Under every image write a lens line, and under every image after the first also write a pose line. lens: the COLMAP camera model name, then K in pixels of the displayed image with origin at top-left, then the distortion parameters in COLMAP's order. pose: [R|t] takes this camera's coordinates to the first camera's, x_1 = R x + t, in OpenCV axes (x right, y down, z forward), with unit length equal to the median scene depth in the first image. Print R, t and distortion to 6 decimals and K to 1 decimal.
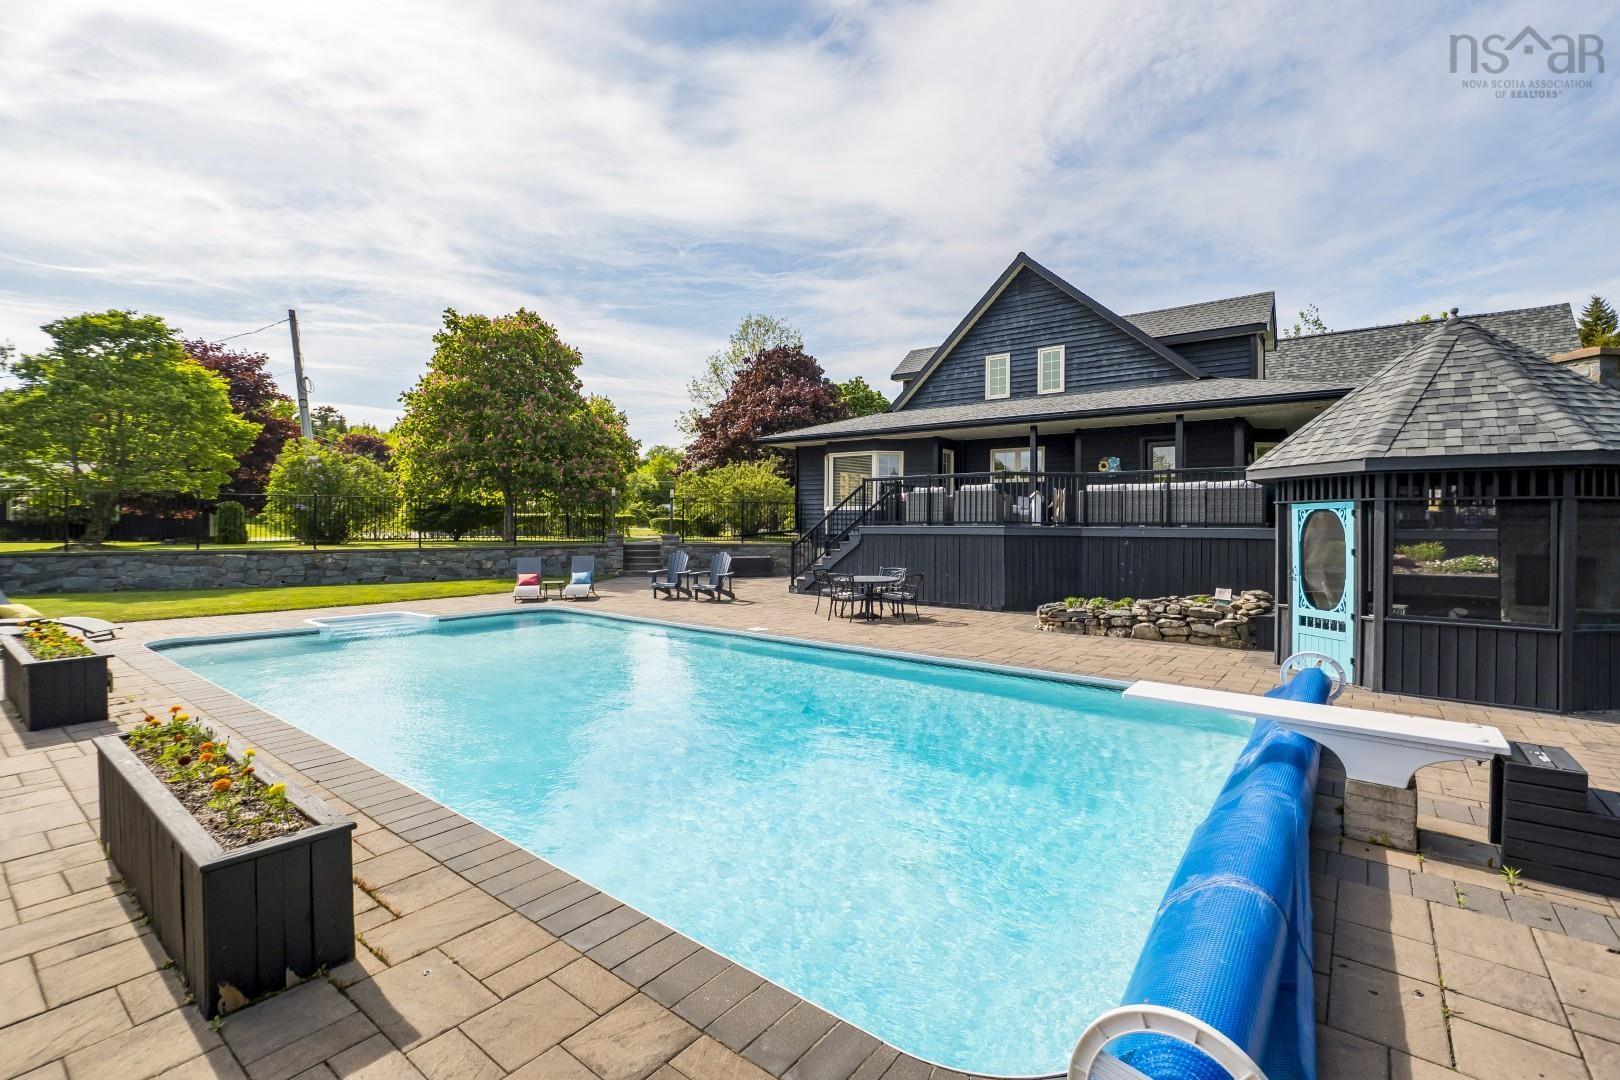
lens RADIAL K [[704.0, 0, 814.7], [0, 704.0, 521.1], [0, 0, 1]] dist [-0.000547, -0.000011]
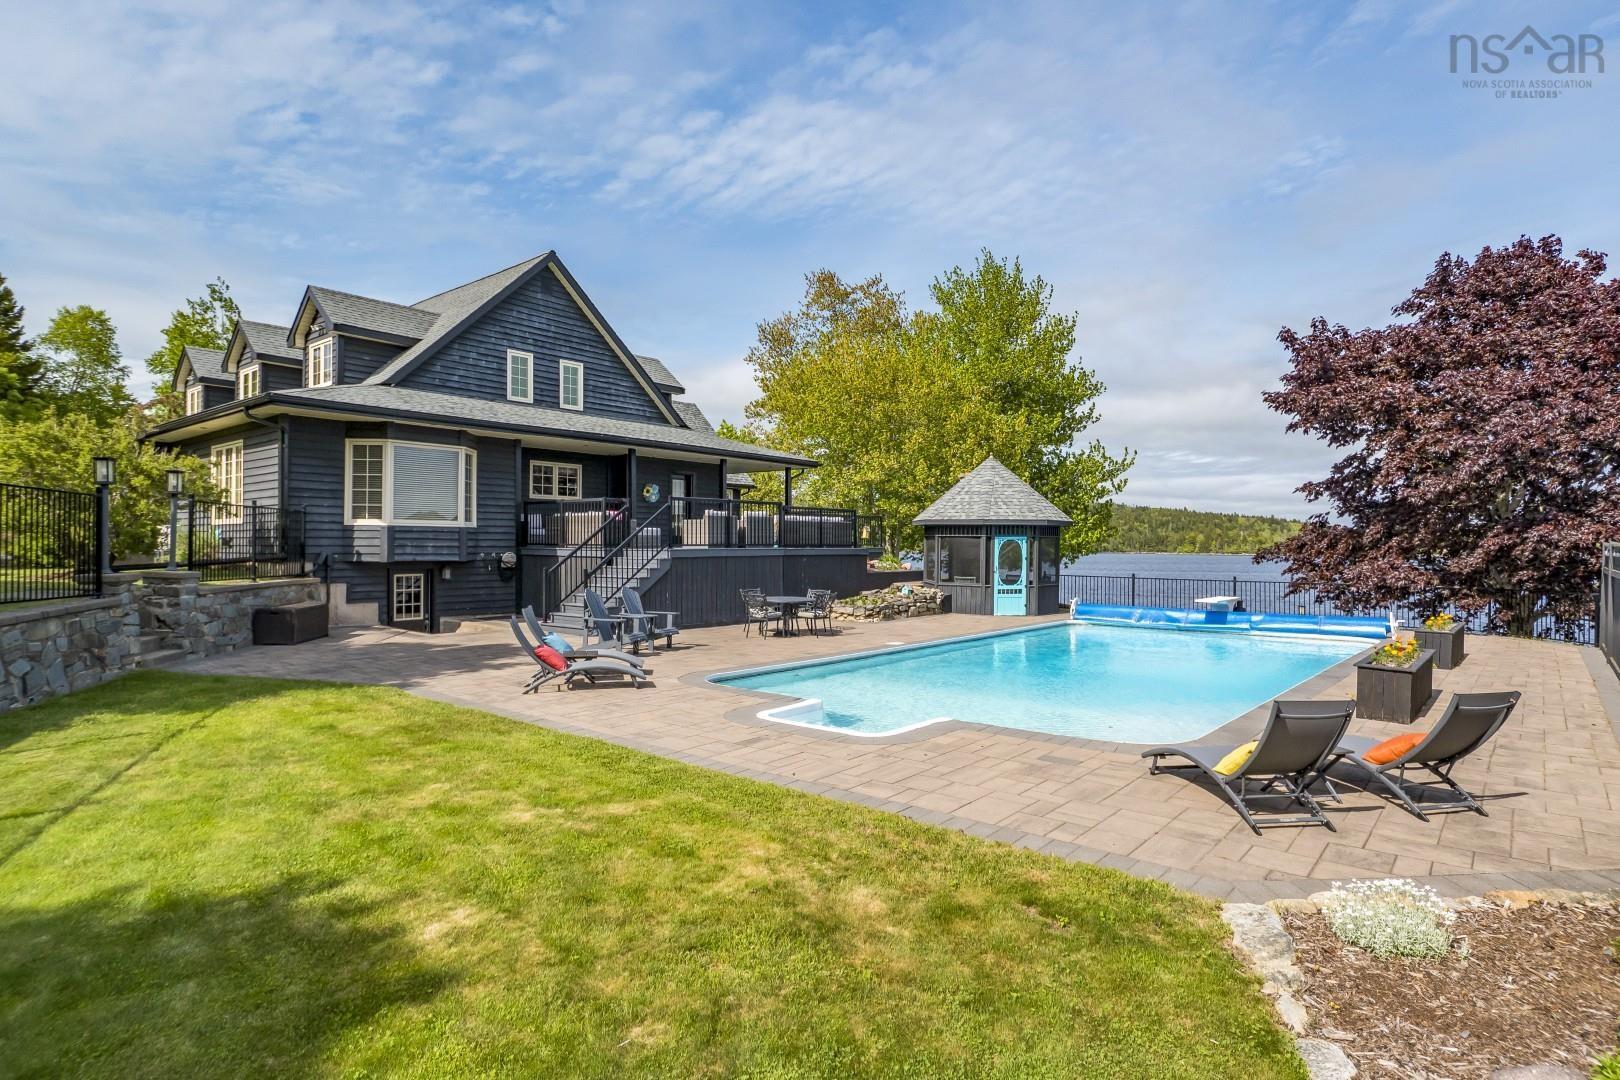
lens RADIAL K [[857.7, 0, 810.8], [0, 857.7, 580.7], [0, 0, 1]] dist [-0.013599, 0.000136]
pose [[0.056328, -0.043960, 0.997444, -1.093591], [-0.006952, 0.998989, 0.044420, -0.002289], [-0.998388, -0.009436, 0.055966, 0.801572]]
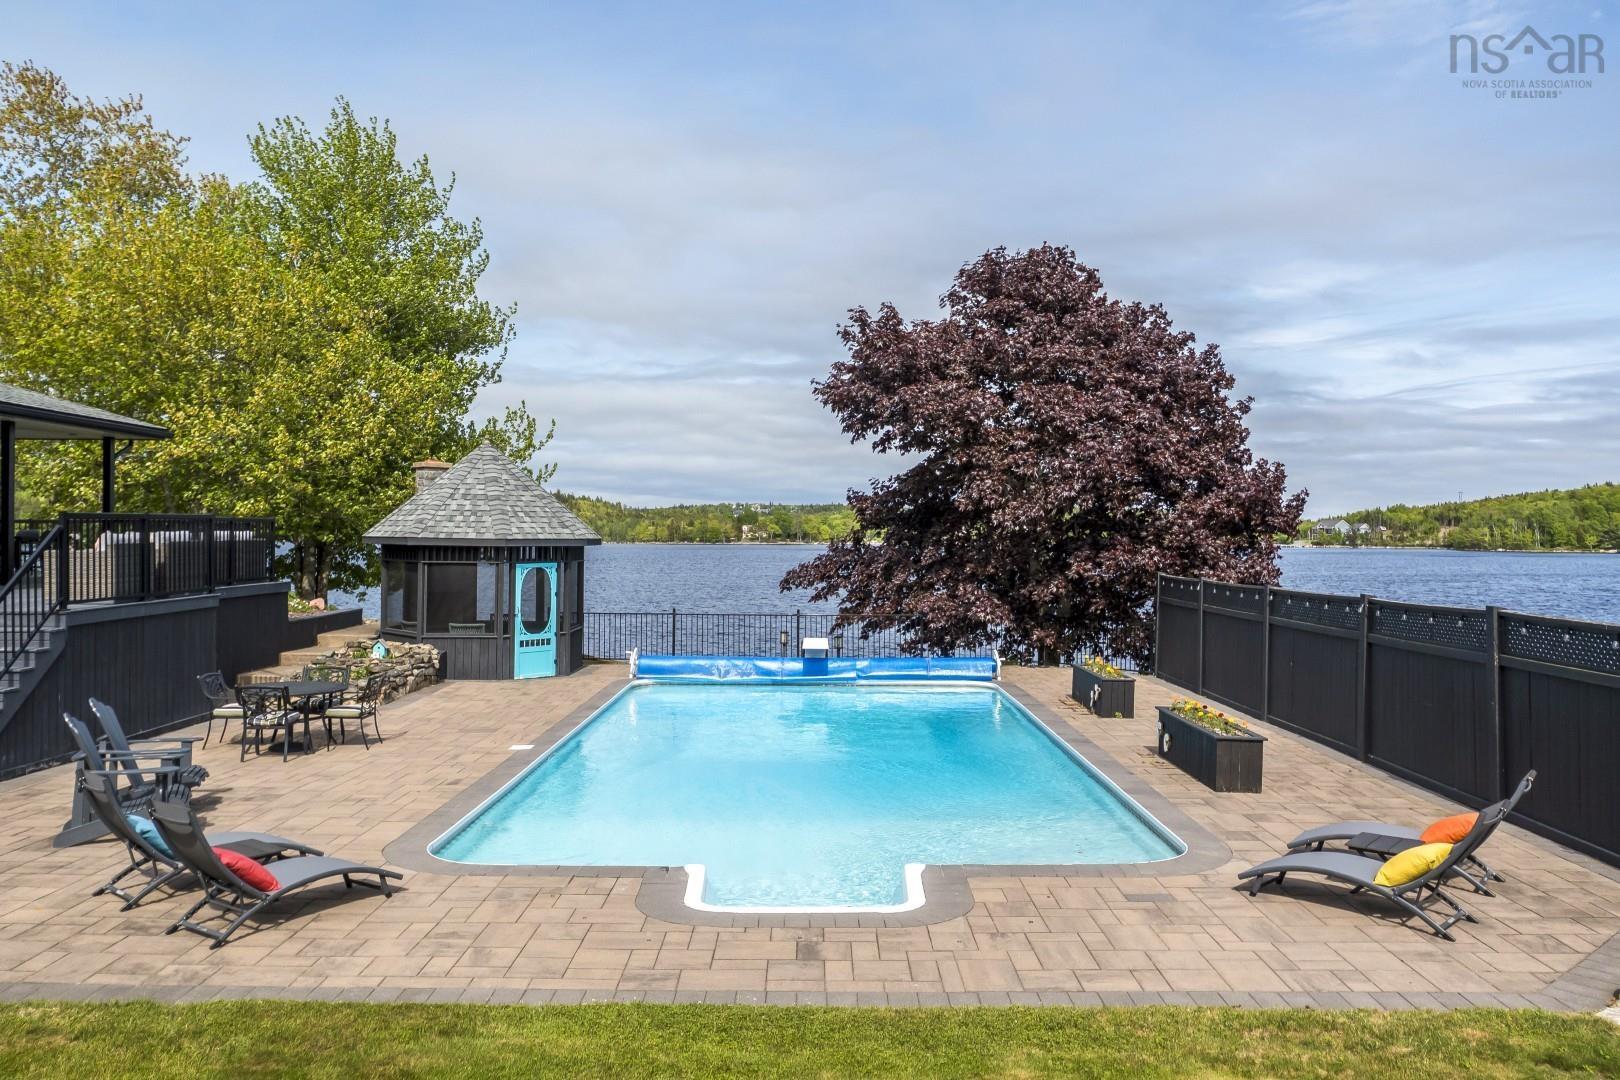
lens RADIAL K [[1276.4, 0, 810.0], [0, 1276.4, 540.0], [0, 0, 1]] dist [-0.005099, -0.003559]
pose [[-0.604508, -0.011774, 0.796512, -0.994957], [-0.009784, 0.999925, 0.007356, -0.055725], [-0.796539, -0.003347, -0.604578, 1.191721]]
